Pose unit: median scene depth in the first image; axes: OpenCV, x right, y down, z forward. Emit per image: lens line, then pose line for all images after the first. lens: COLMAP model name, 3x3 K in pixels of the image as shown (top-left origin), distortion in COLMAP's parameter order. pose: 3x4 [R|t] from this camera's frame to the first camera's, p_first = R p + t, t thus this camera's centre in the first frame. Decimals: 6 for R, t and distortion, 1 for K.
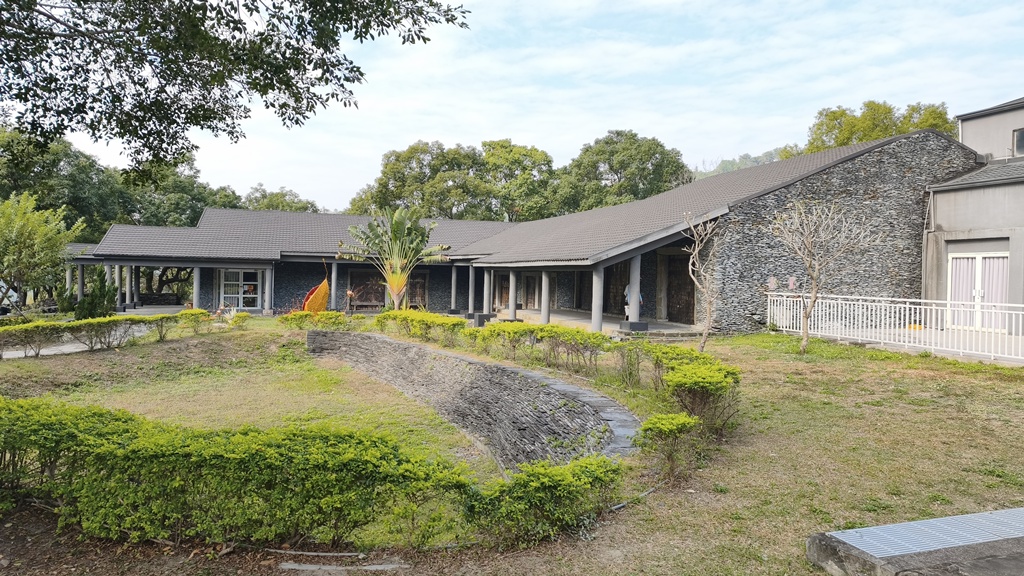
lens RADIAL K [[674.6, 0, 513.7], [0, 674.6, 278.6], [0, 0, 1]] dist [0.054536, -0.054966]
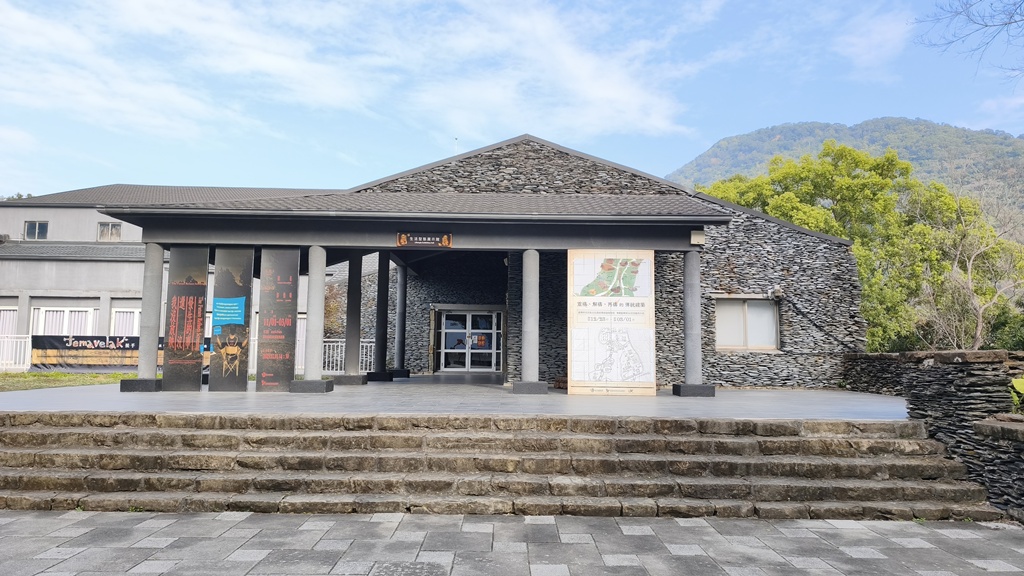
lens RADIAL K [[674.6, 0, 509.3], [0, 674.6, 298.9], [0, 0, 1]] dist [0.054536, -0.054966]
pose [[0.315850, 0.061096, 0.946840, -0.304153], [0.001566, 0.997890, -0.064912, 0.039094], [-0.948808, 0.021986, 0.315088, -0.423723]]
